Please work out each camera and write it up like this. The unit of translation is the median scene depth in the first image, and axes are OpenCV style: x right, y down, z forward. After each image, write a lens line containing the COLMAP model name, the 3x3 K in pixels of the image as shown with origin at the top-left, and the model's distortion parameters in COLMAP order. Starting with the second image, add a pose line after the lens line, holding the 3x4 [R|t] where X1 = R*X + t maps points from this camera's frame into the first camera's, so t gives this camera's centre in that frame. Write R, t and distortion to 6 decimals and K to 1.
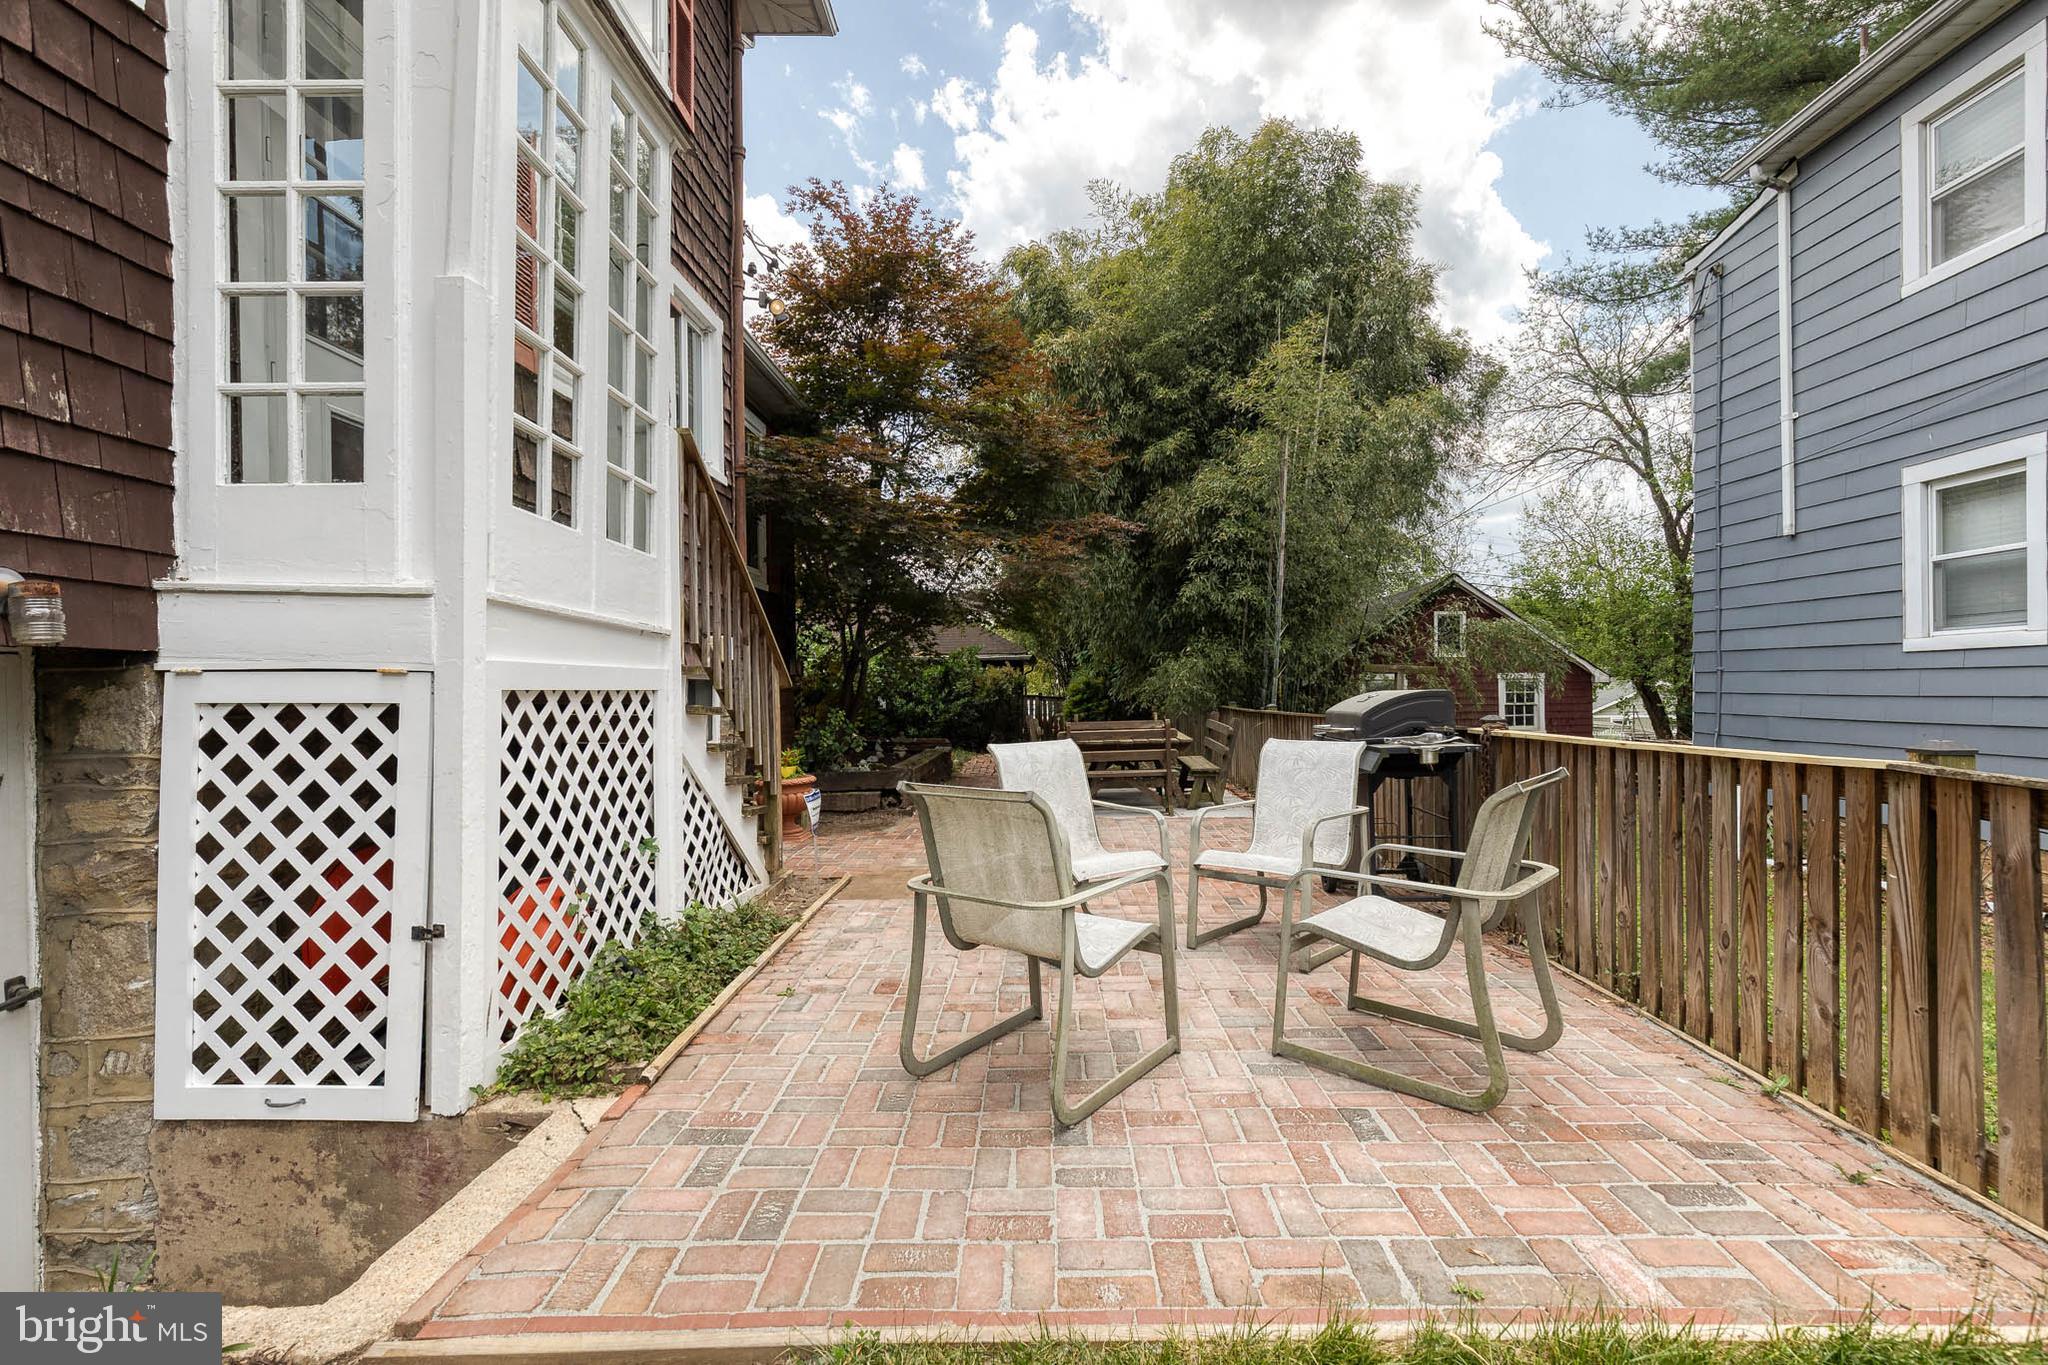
lens RADIAL K [[920.4, 0, 1028.1], [0, 920.4, 677.6], [0, 0, 1]] dist [0.009099, -0.001132]
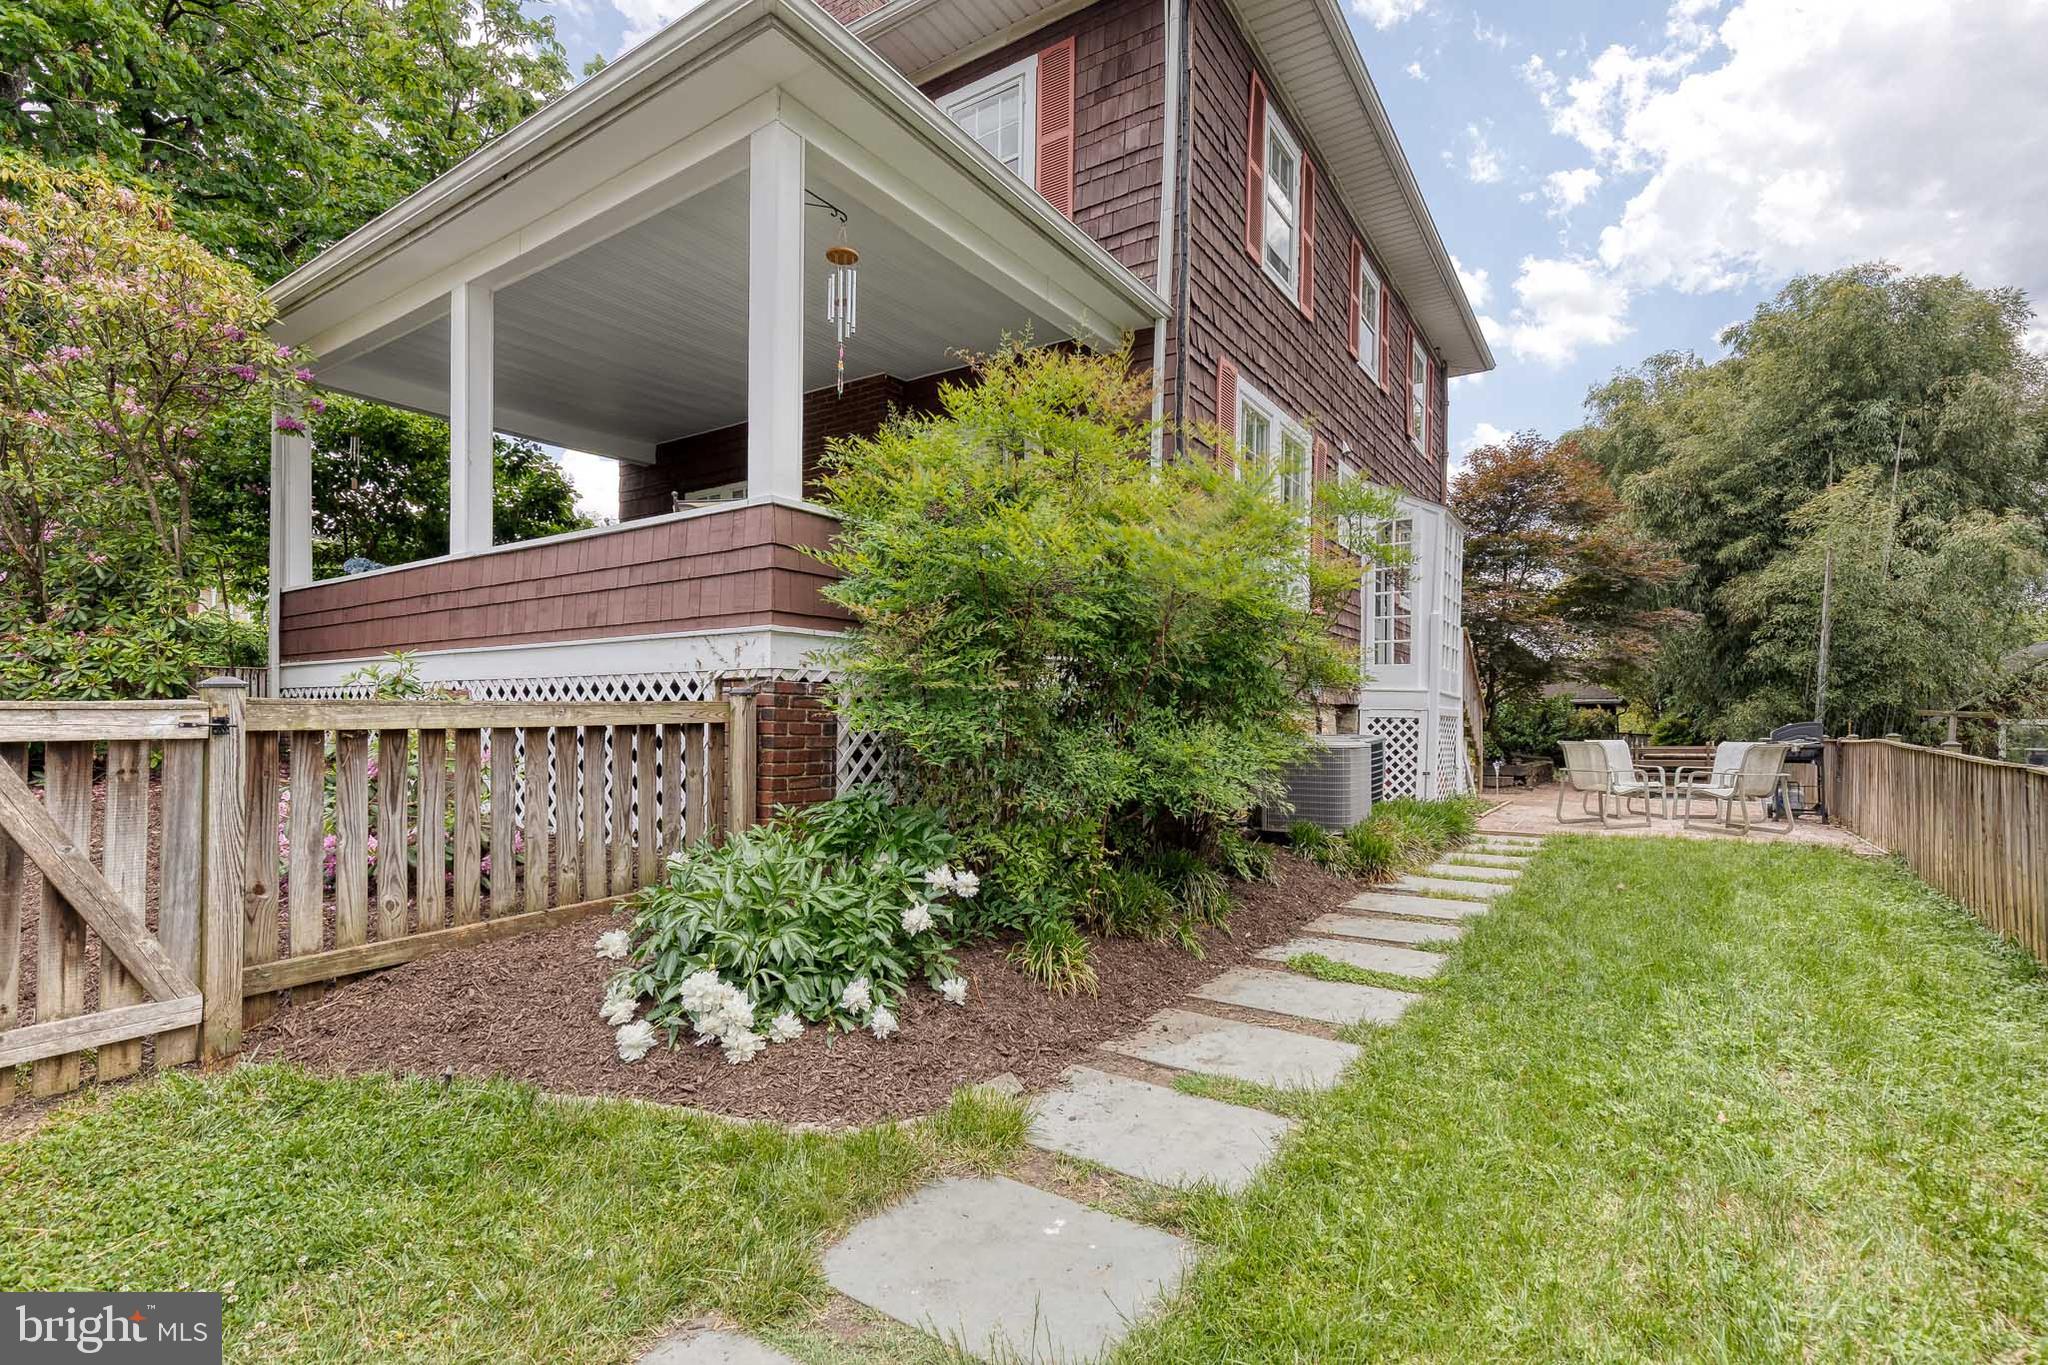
lens RADIAL K [[920.4, 0, 1038.5], [0, 920.4, 724.9], [0, 0, 1]] dist [0.009099, -0.001132]
pose [[0.841334, 0.015032, -0.540307, 0.023002], [-0.010941, 0.999882, 0.010782, 0.007053], [0.540406, -0.003160, 0.841399, -0.707803]]
